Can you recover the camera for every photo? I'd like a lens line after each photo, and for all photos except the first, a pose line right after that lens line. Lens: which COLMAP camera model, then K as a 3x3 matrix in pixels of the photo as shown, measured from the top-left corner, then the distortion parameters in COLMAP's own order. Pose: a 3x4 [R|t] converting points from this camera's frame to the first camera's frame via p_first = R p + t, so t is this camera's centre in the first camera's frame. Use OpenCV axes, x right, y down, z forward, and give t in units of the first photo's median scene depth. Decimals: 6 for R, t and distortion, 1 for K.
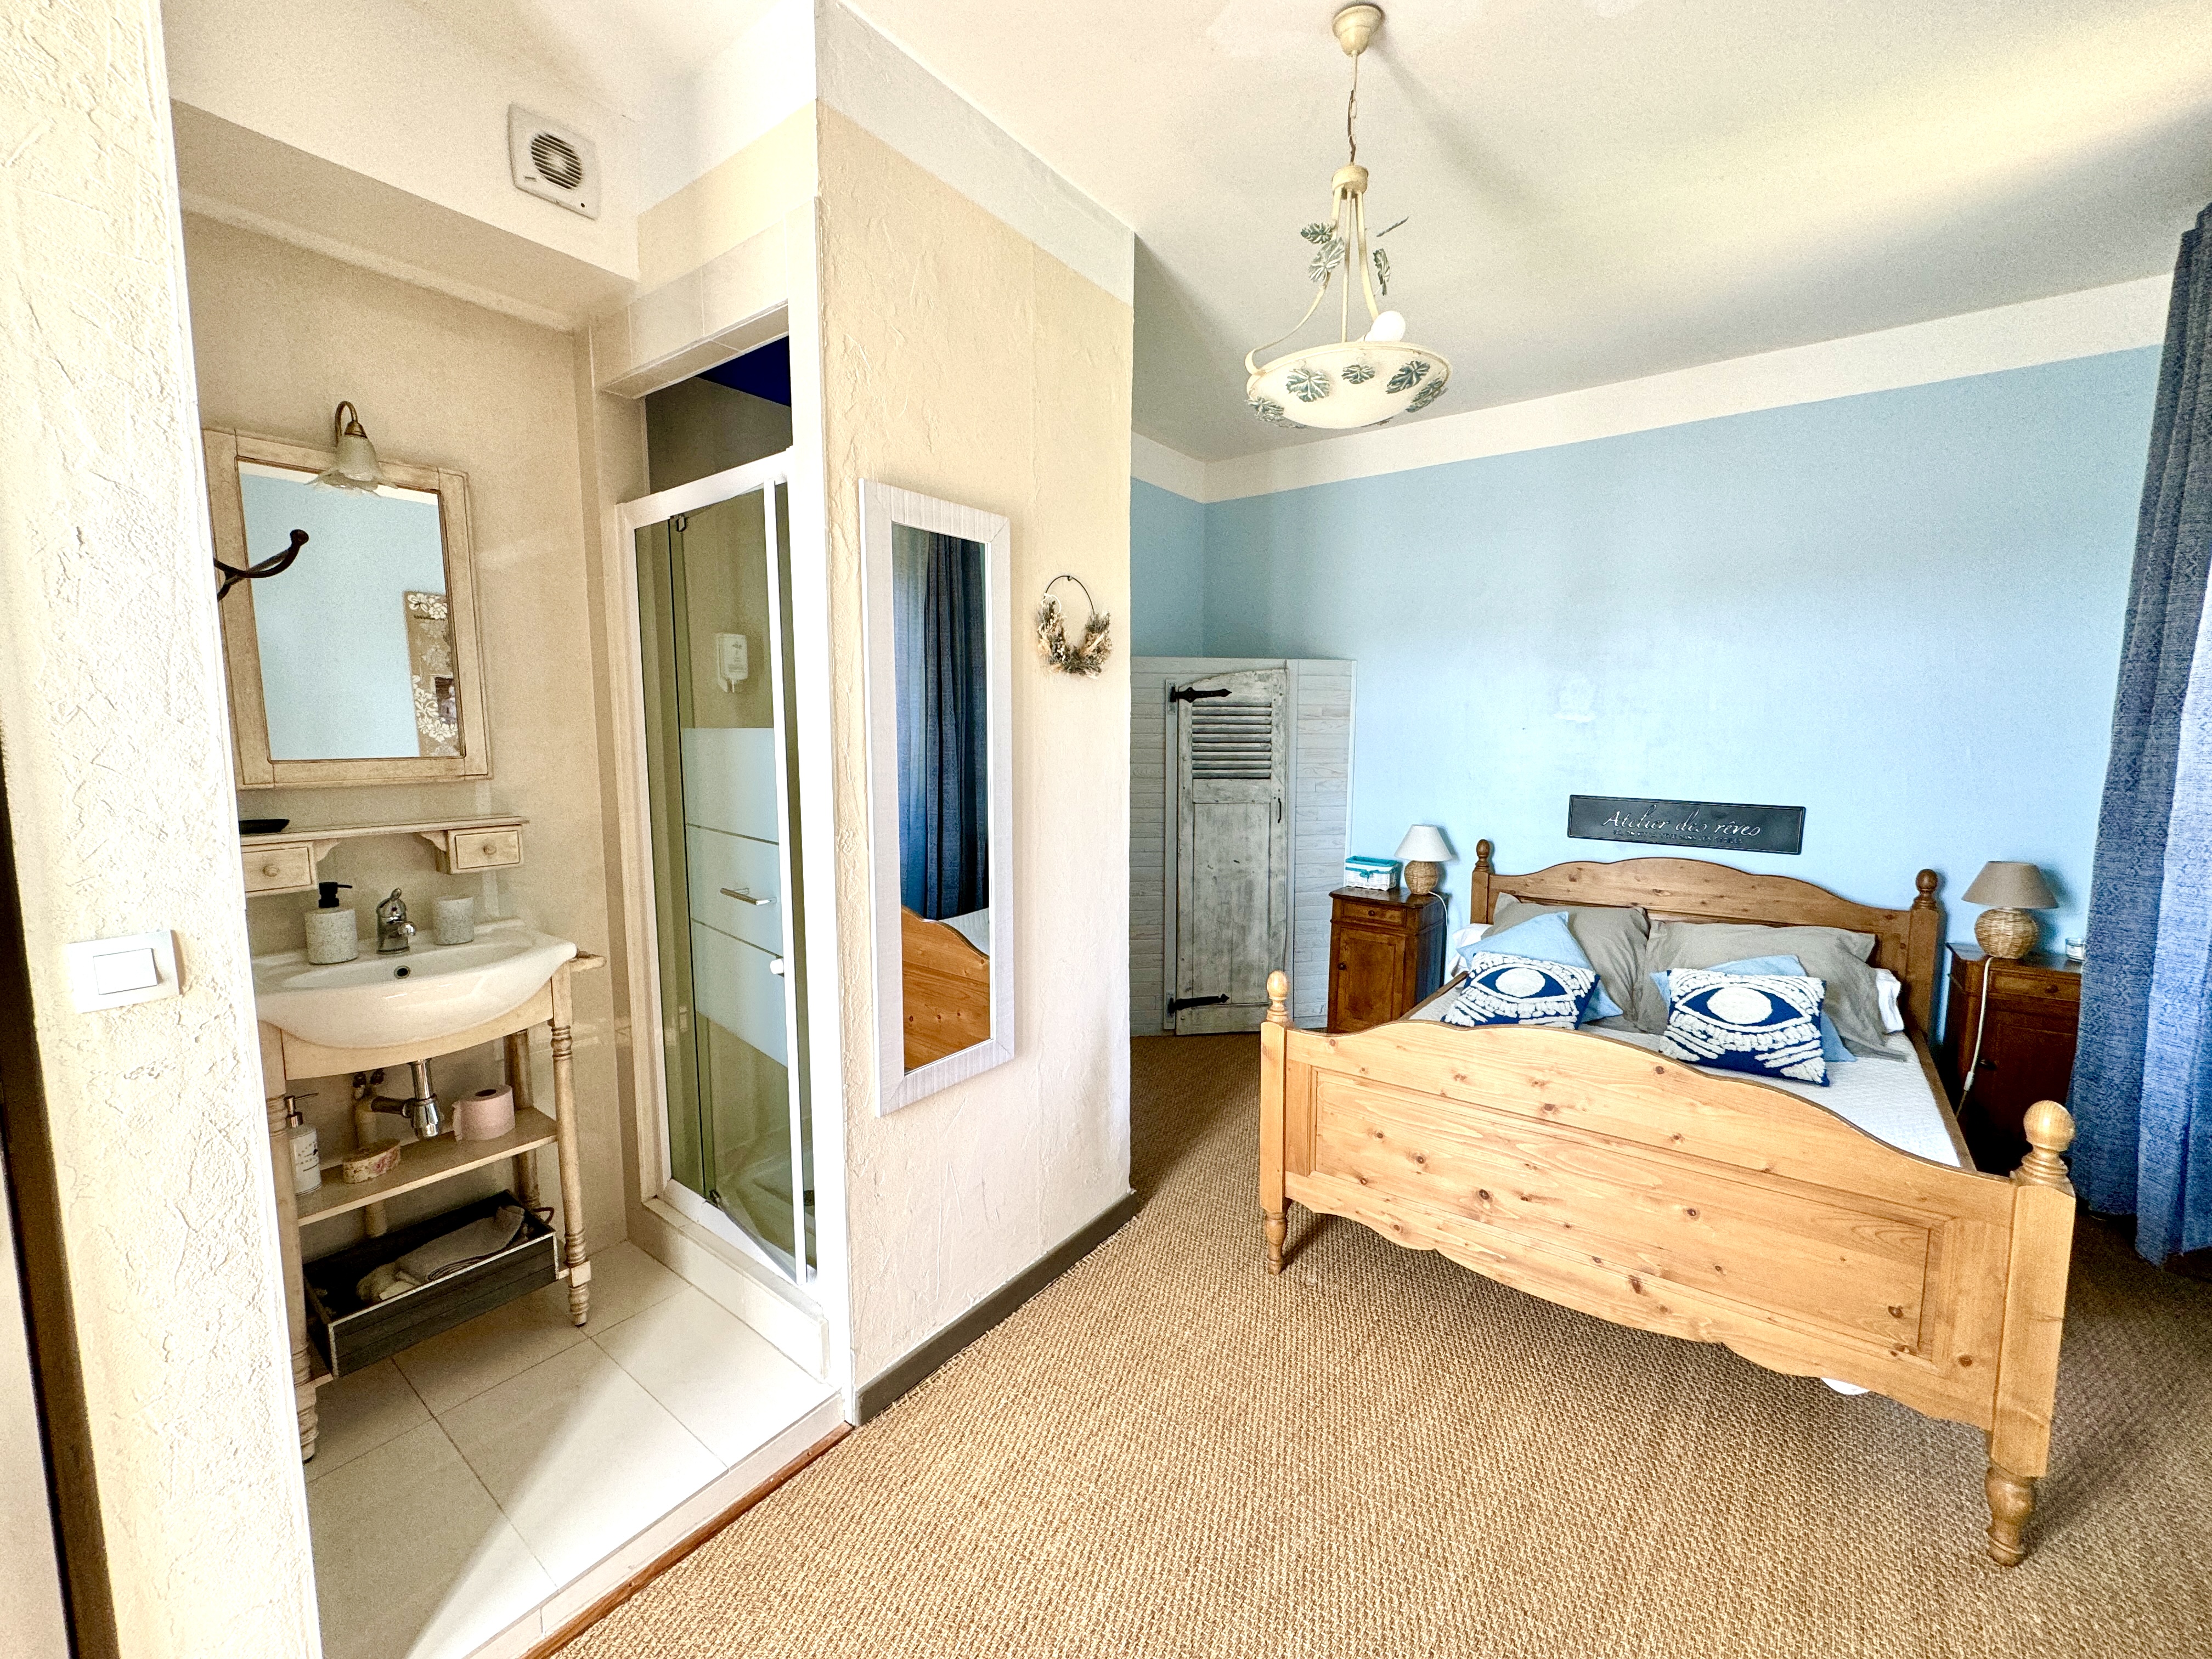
lens RADIAL K [[882.1, 0, 1106.2], [0, 882.1, 825.5], [0, 0, 1]] dist [0.000366, -0.000336]
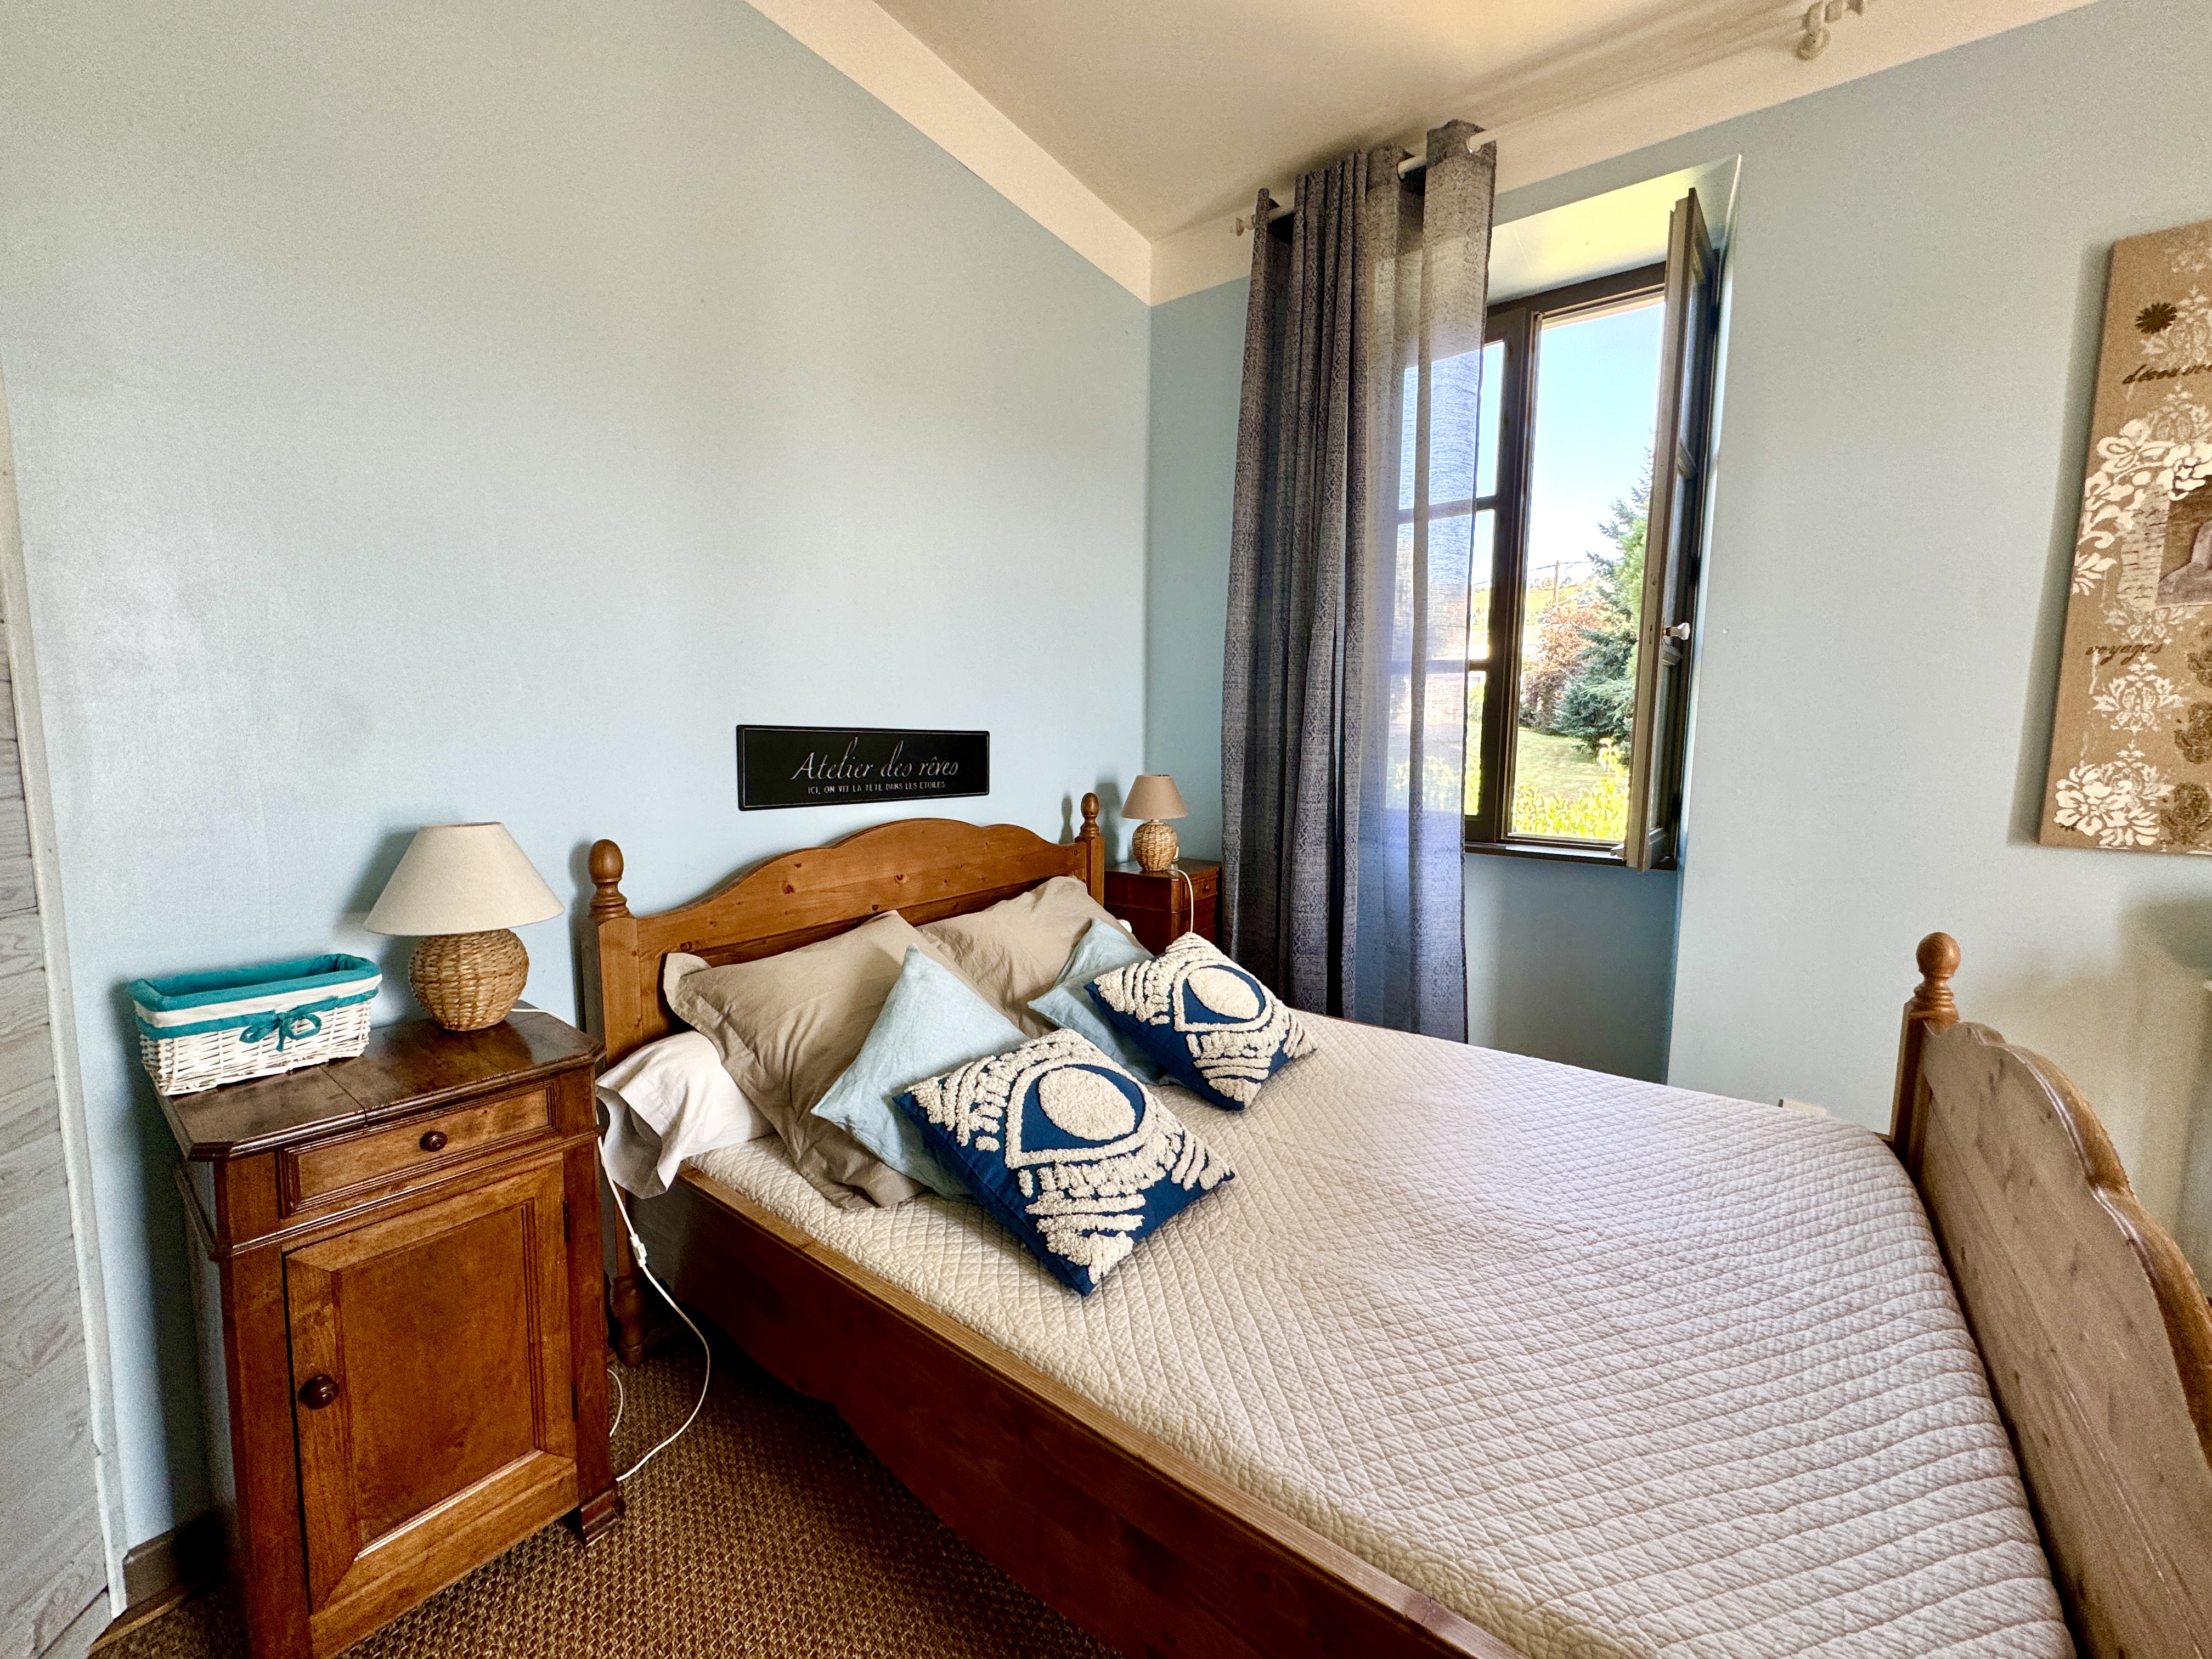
lens RADIAL K [[882.1, 0, 1106.2], [0, 882.1, 825.5], [0, 0, 1]] dist [0.000366, -0.000336]
pose [[-0.018899, -0.109950, 0.993757, 0.024464], [0.100220, 0.988721, 0.111299, -0.015612], [-0.994786, 0.101697, -0.007666, 0.916107]]
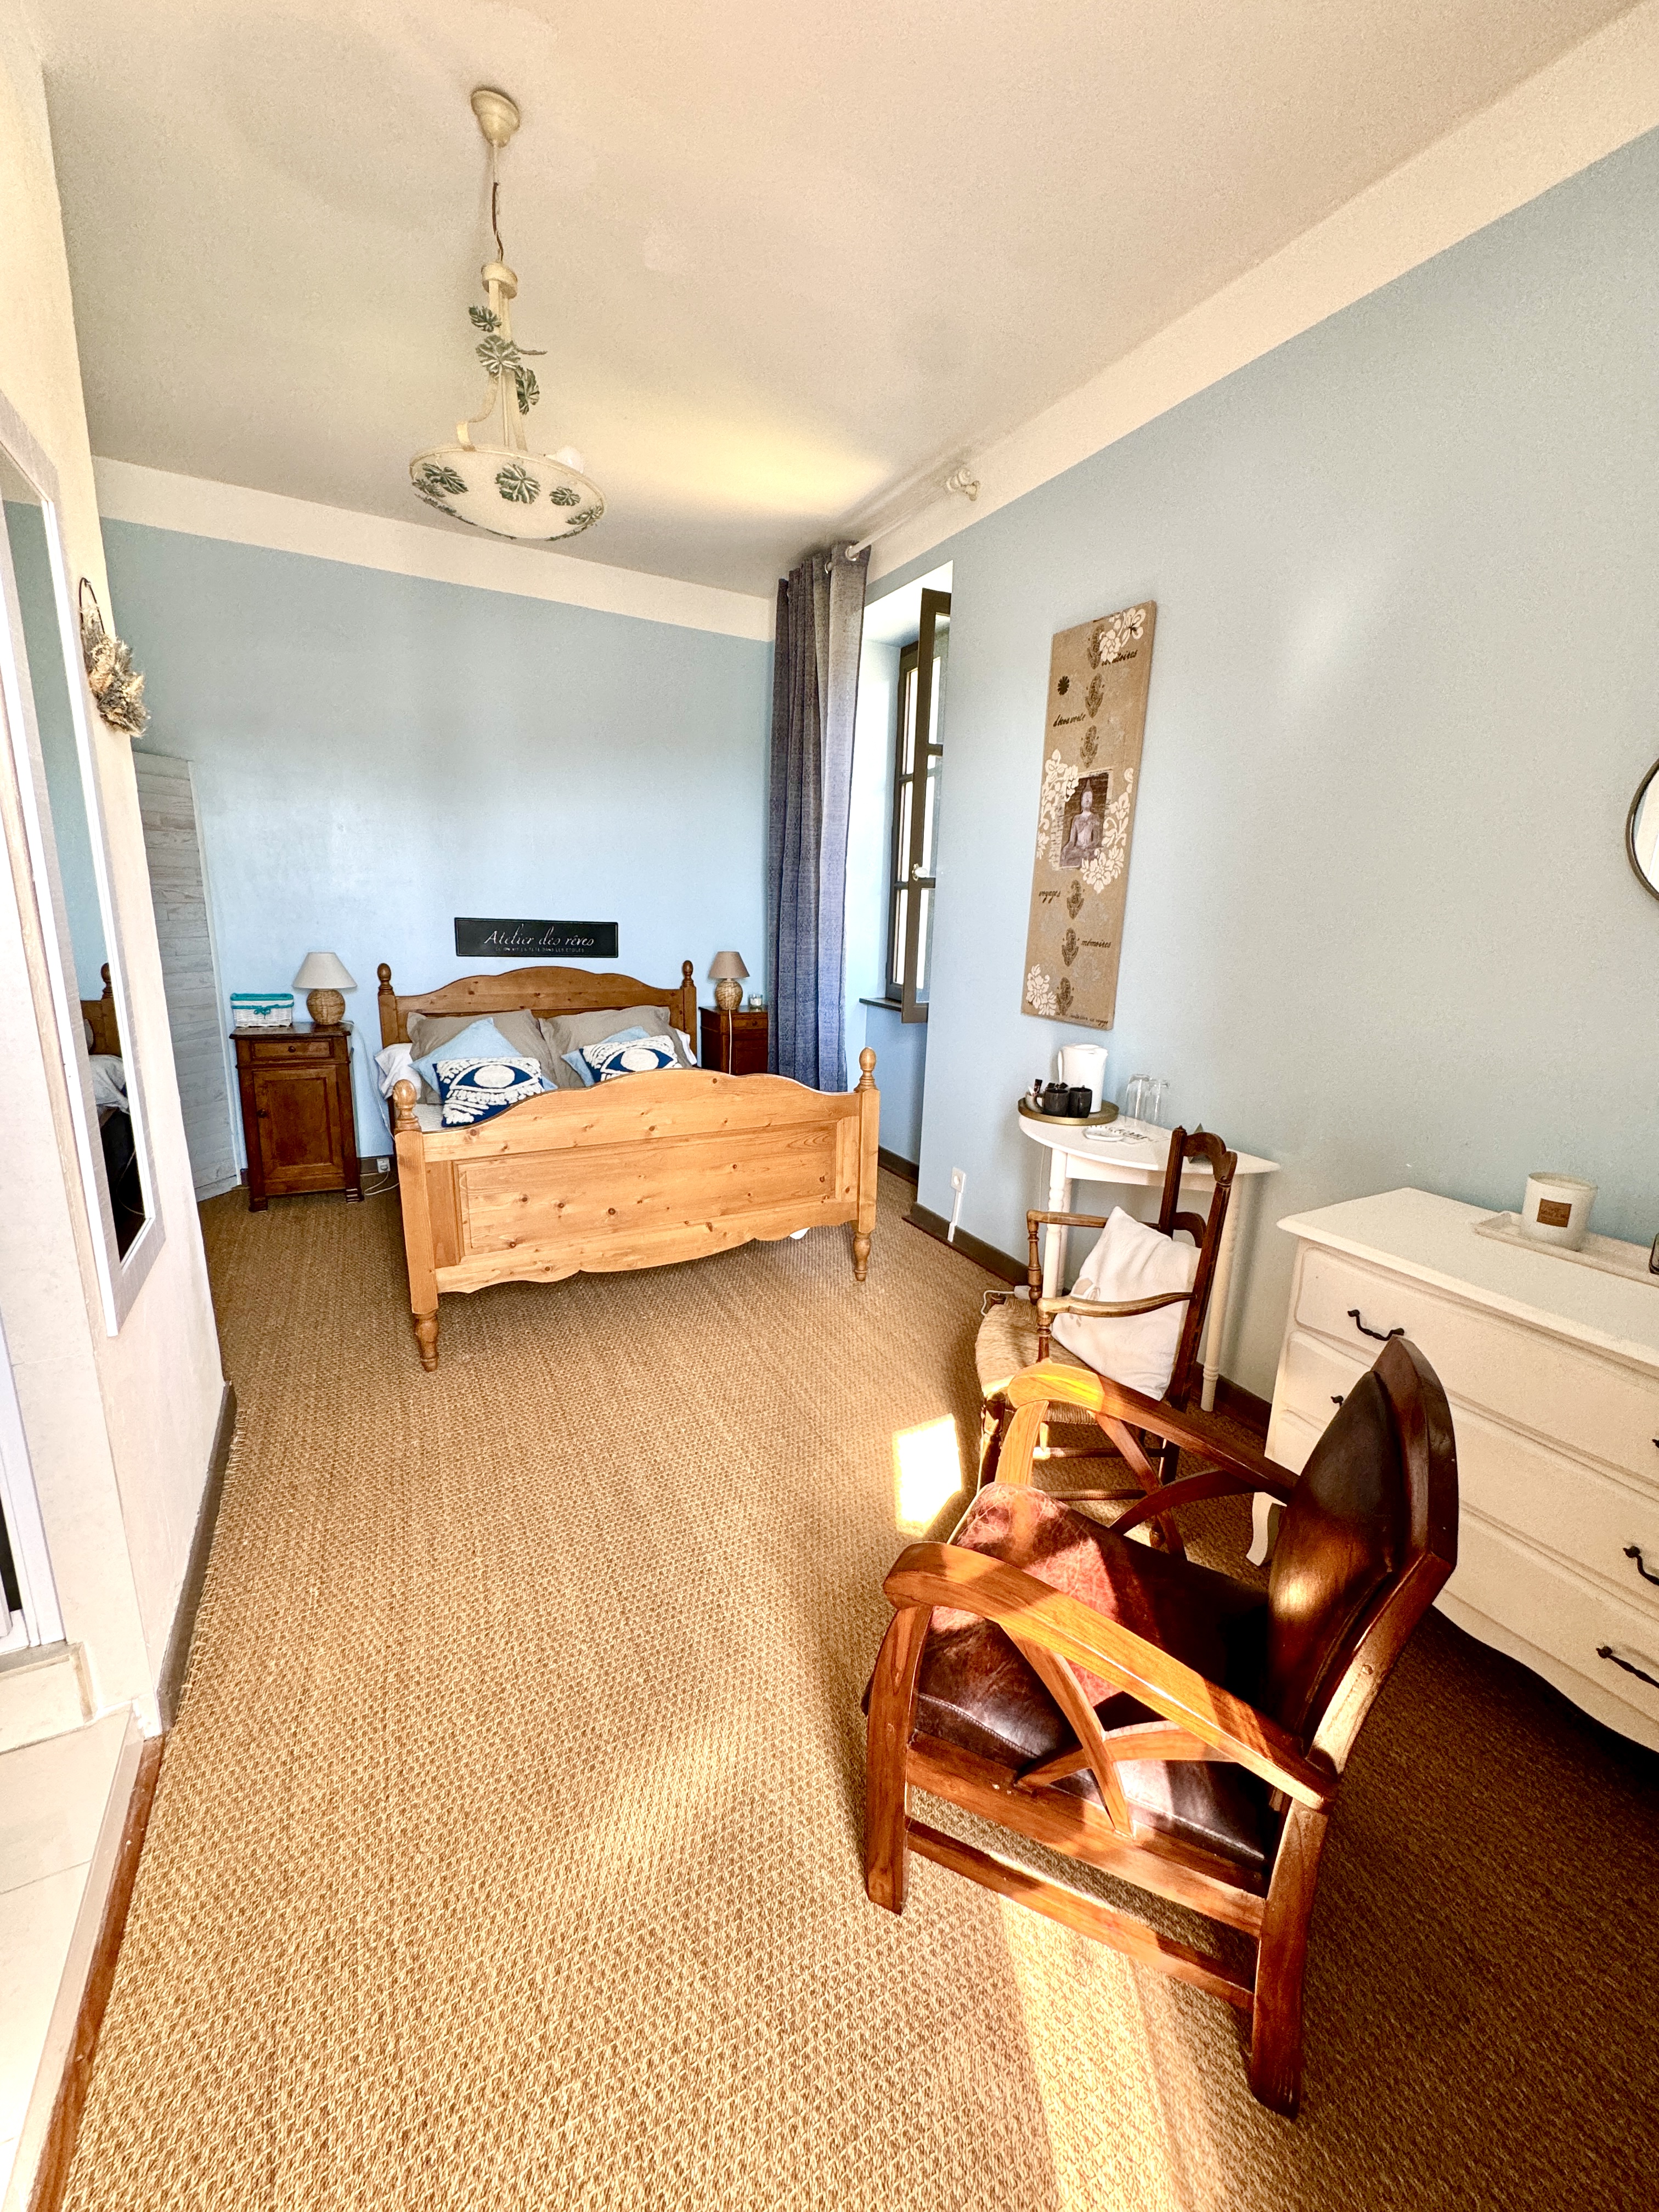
lens RADIAL K [[882.1, 0, 829.5], [0, 882.1, 1106.0], [0, 0, 1]] dist [0.000366, -0.000336]
pose [[0.422684, -0.194906, 0.885070, -0.353420], [0.069595, 0.980697, 0.182728, 0.031991], [-0.903601, -0.015640, 0.428090, 0.098278]]
